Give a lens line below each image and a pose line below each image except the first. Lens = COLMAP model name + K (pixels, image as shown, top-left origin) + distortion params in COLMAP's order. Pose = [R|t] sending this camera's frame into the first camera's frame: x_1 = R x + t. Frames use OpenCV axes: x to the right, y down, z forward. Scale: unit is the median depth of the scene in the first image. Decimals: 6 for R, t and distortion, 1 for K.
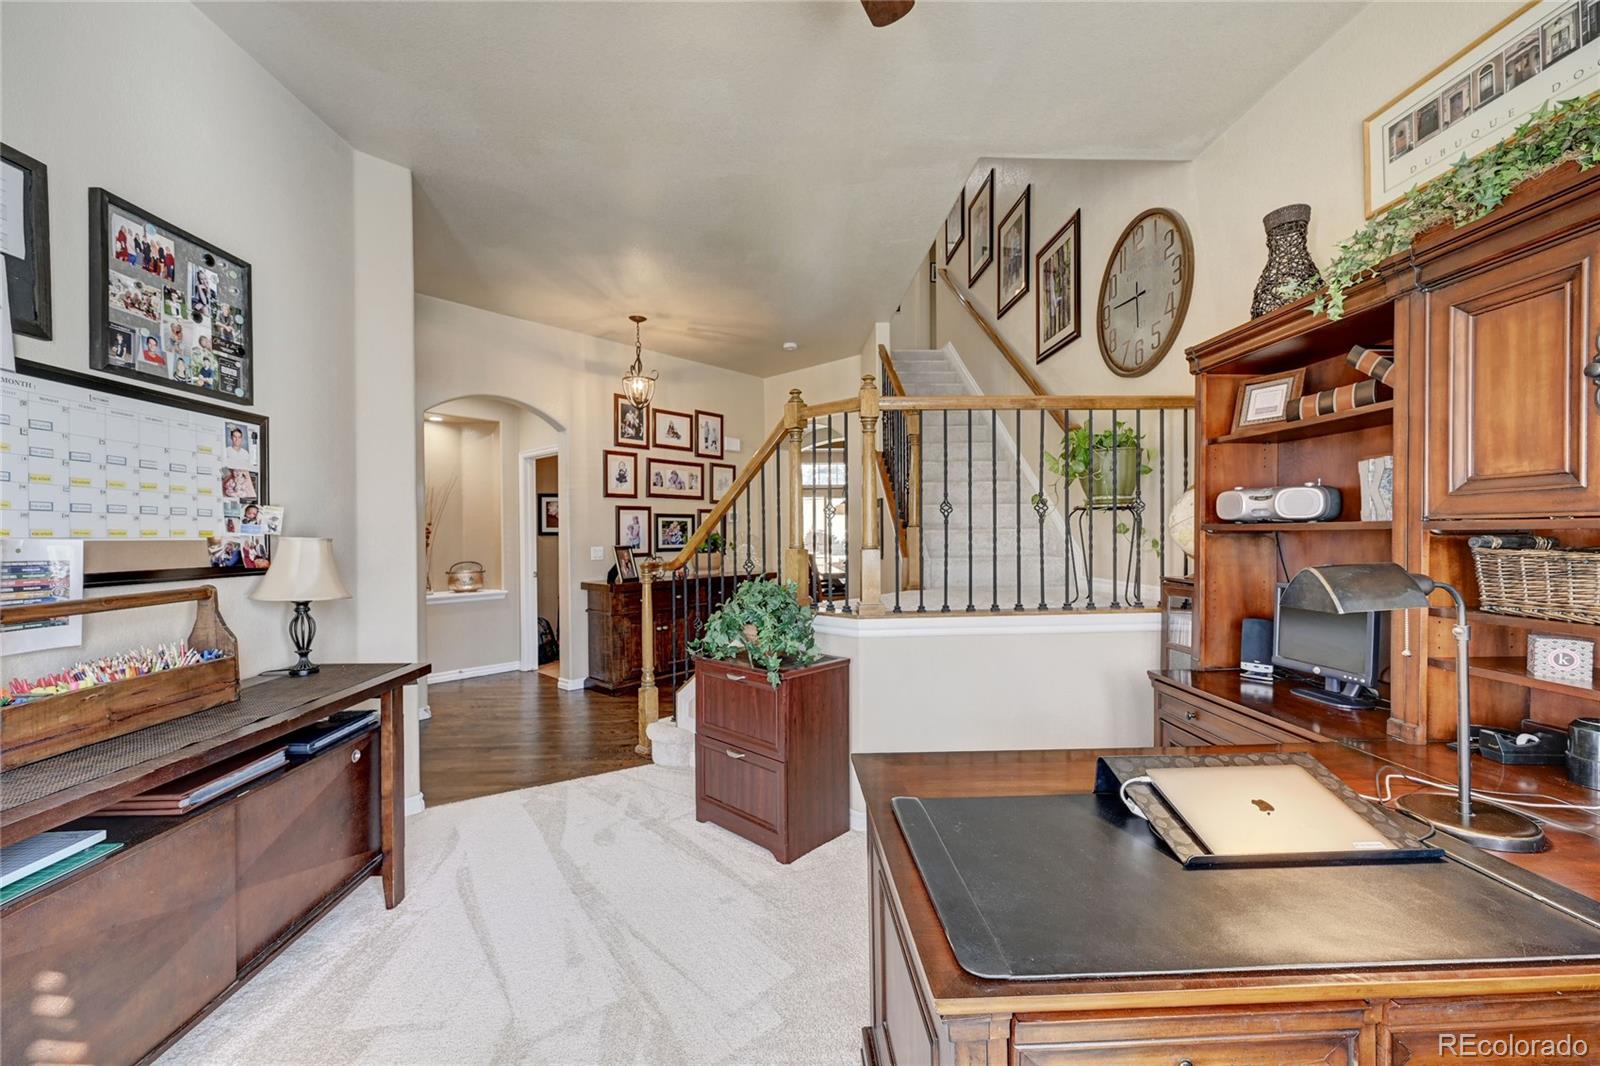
lens RADIAL K [[632.0, 0, 802.2], [0, 632.0, 534.6], [0, 0, 1]] dist [0.000877, -0.000433]
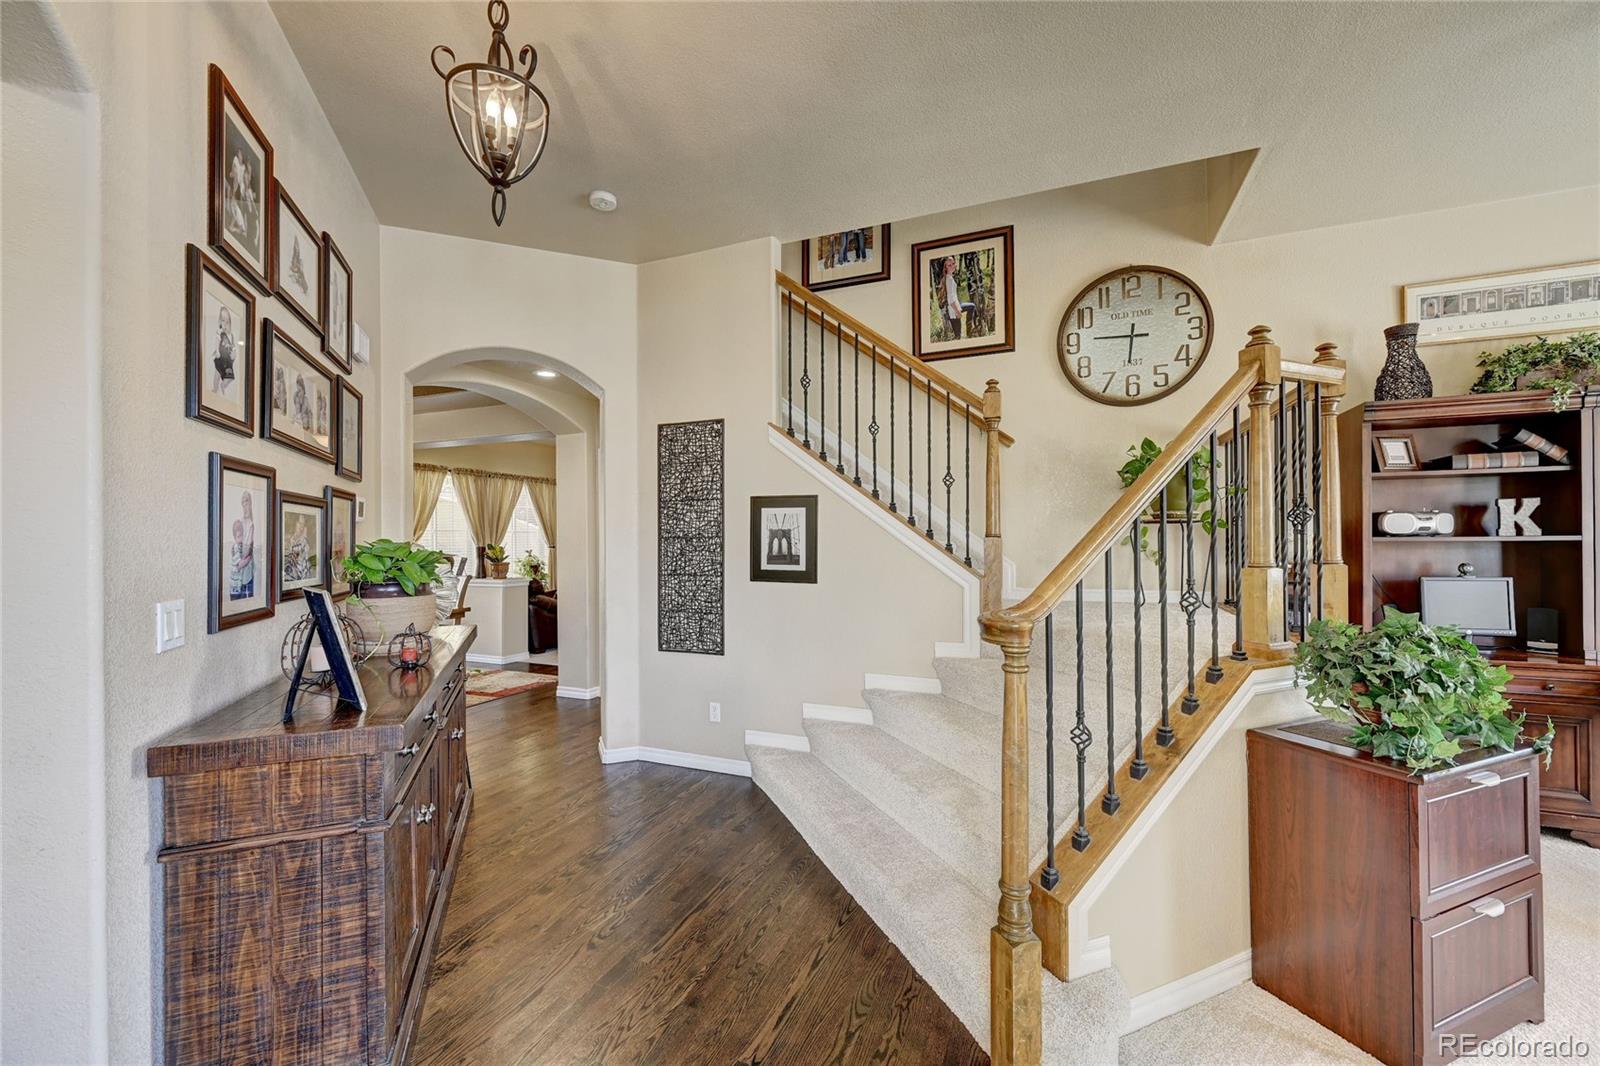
lens RADIAL K [[632.0, 0, 799.7], [0, 632.0, 537.3], [0, 0, 1]] dist [0.000877, -0.000433]
pose [[0.427790, 0.009456, 0.903829, -0.811120], [0.001590, 0.999936, -0.011214, -0.005562], [-0.903877, 0.006234, 0.427748, 1.155763]]
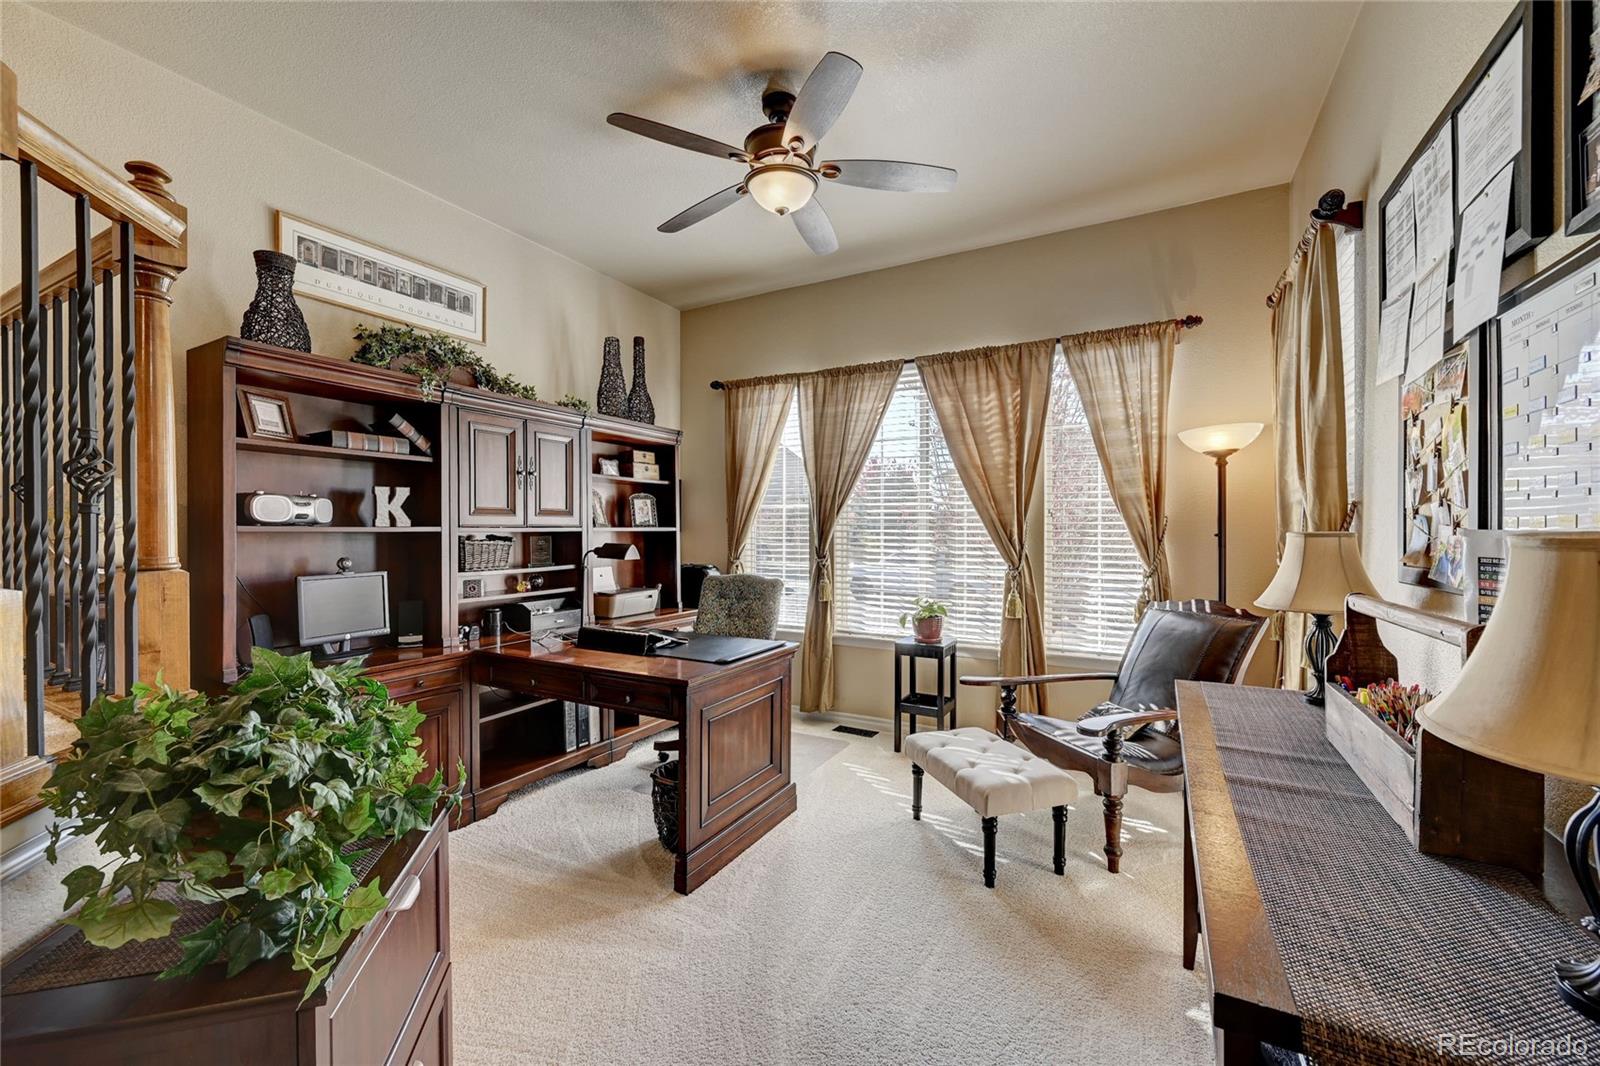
lens RADIAL K [[632.0, 0, 807.6], [0, 632.0, 536.5], [0, 0, 1]] dist [0.000877, -0.000433]
pose [[-0.854345, 0.001541, 0.519703, -0.455226], [0.004056, 0.999985, 0.003703, -0.003473], [-0.519690, 0.005272, -0.854339, 1.043625]]
